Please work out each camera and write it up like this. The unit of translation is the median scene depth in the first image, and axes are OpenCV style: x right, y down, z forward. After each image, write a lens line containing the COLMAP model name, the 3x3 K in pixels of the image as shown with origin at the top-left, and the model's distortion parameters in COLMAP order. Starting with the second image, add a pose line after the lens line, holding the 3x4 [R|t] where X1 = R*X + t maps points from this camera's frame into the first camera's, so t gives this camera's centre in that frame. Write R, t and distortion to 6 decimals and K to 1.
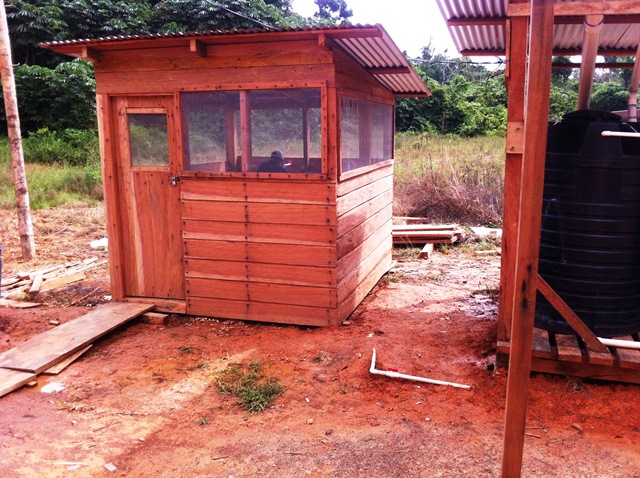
lens RADIAL K [[606.9, 0, 320.0], [0, 606.9, 239.0], [0, 0, 1]] dist [0.078614, -0.240464]
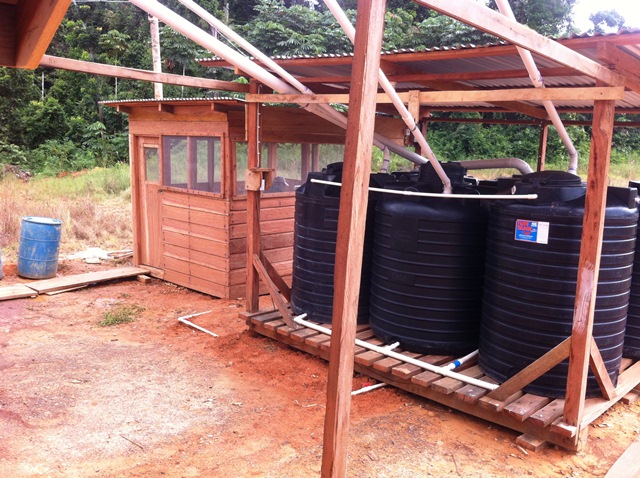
lens RADIAL K [[606.9, 0, 320.0], [0, 606.9, 239.0], [0, 0, 1]] dist [0.078614, -0.240464]
pose [[0.899547, 0.105359, -0.423927, 0.792100], [-0.114719, 0.993392, 0.003462, -0.028085], [0.421490, 0.045519, 0.905690, -0.220809]]
